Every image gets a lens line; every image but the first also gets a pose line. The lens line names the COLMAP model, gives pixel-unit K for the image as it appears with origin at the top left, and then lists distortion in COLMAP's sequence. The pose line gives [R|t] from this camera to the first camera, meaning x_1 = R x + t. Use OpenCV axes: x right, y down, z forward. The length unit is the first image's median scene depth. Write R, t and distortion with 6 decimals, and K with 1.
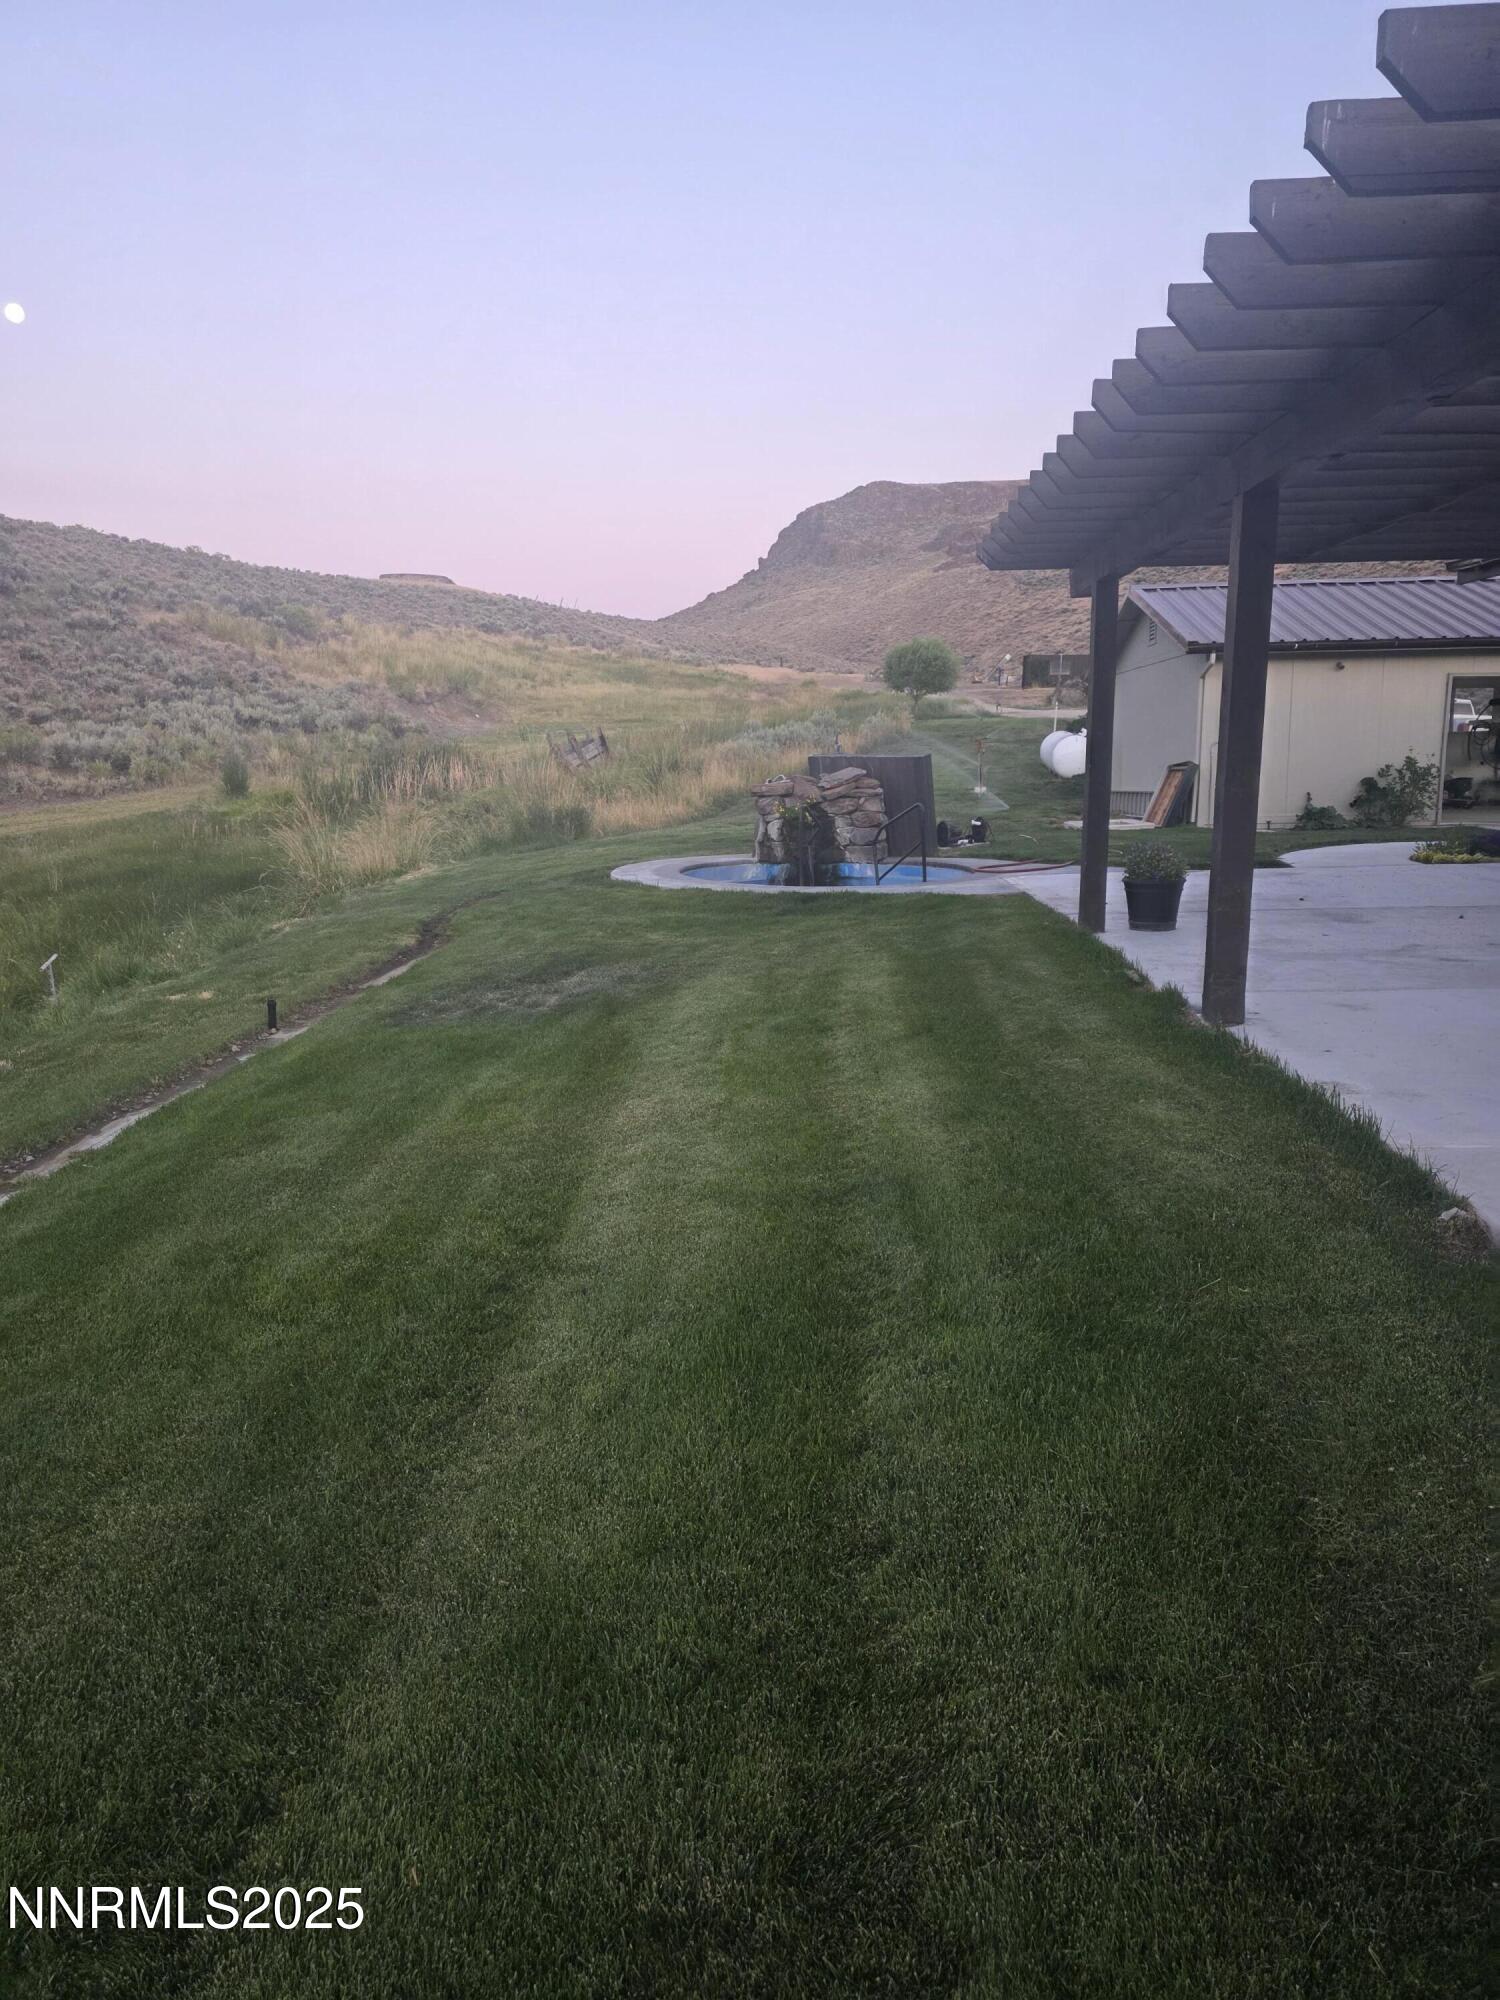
lens RADIAL K [[1357.9, 0, 756.4], [0, 1357.9, 1002.7], [0, 0, 1]] dist [0.046460, -0.038707]
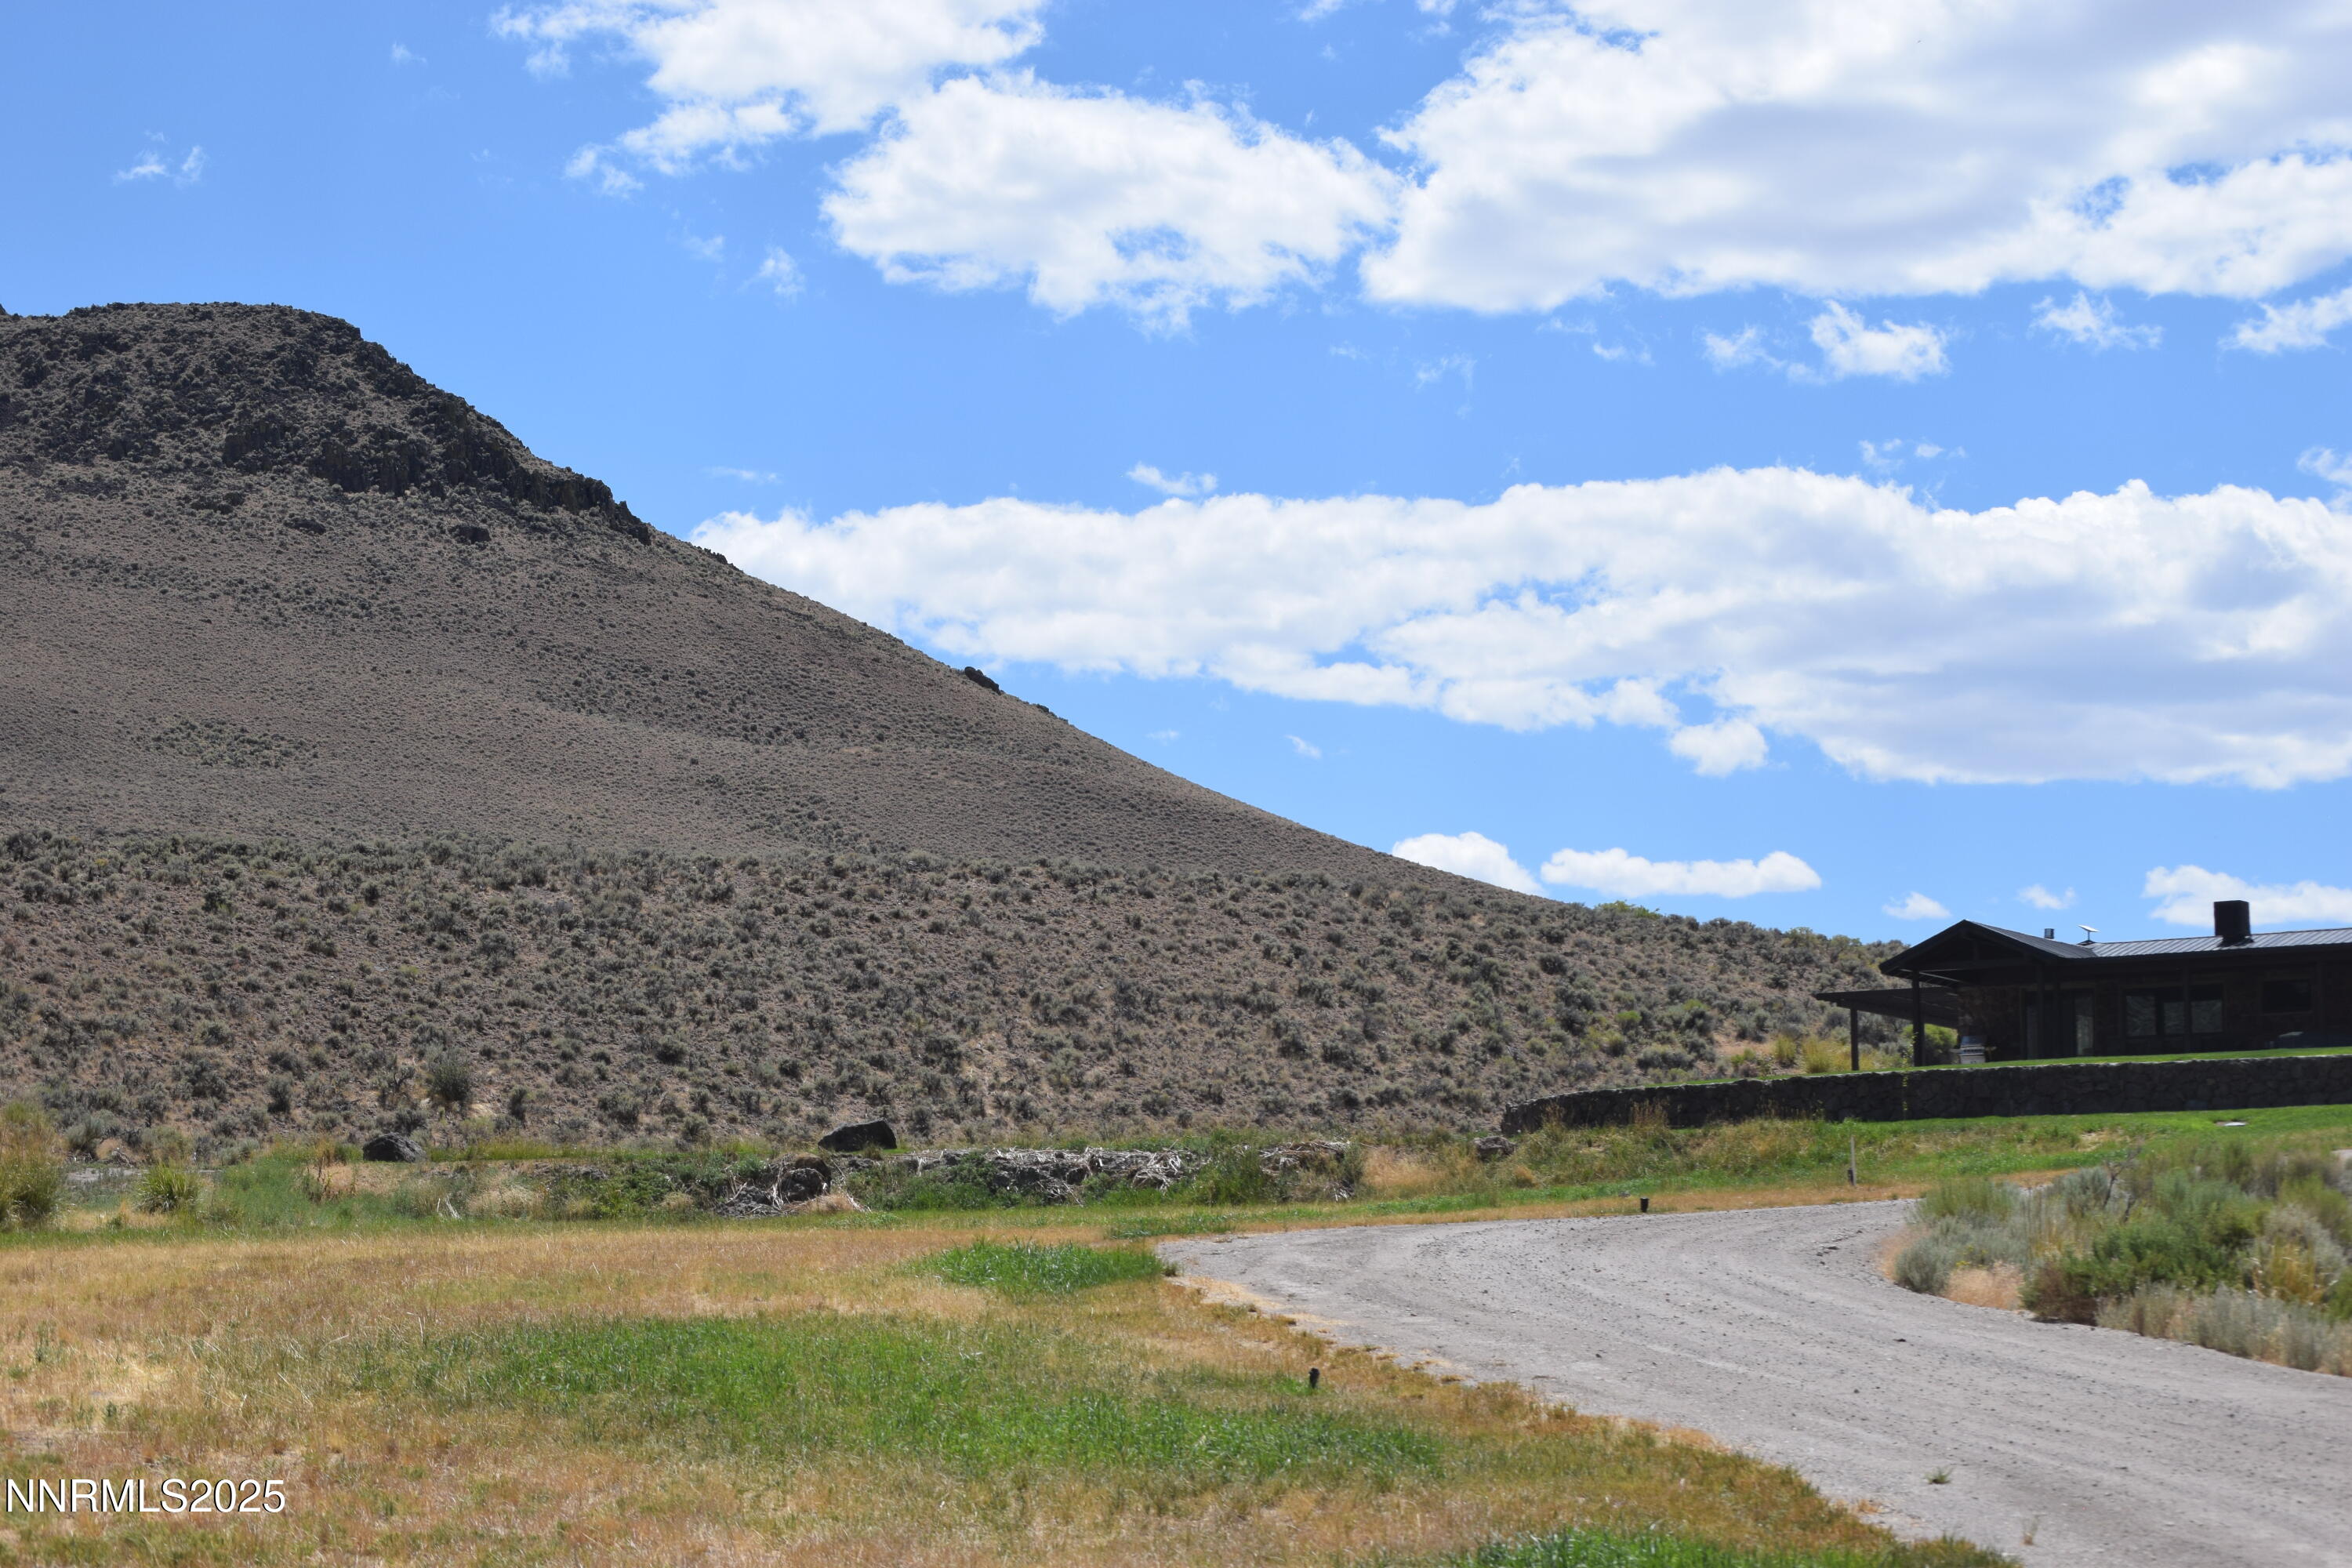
lens RADIAL K [[5512.0, 0, 1176.1], [0, 5512.0, 784.0], [0, 0, 1]] dist [-0.150807, 0.000000]
pose [[0.880197, -0.054335, -0.471489, 0.701930], [-0.095981, 0.952520, -0.288951, 0.469223], [0.464803, 0.299588, 0.833190, -1.657248]]
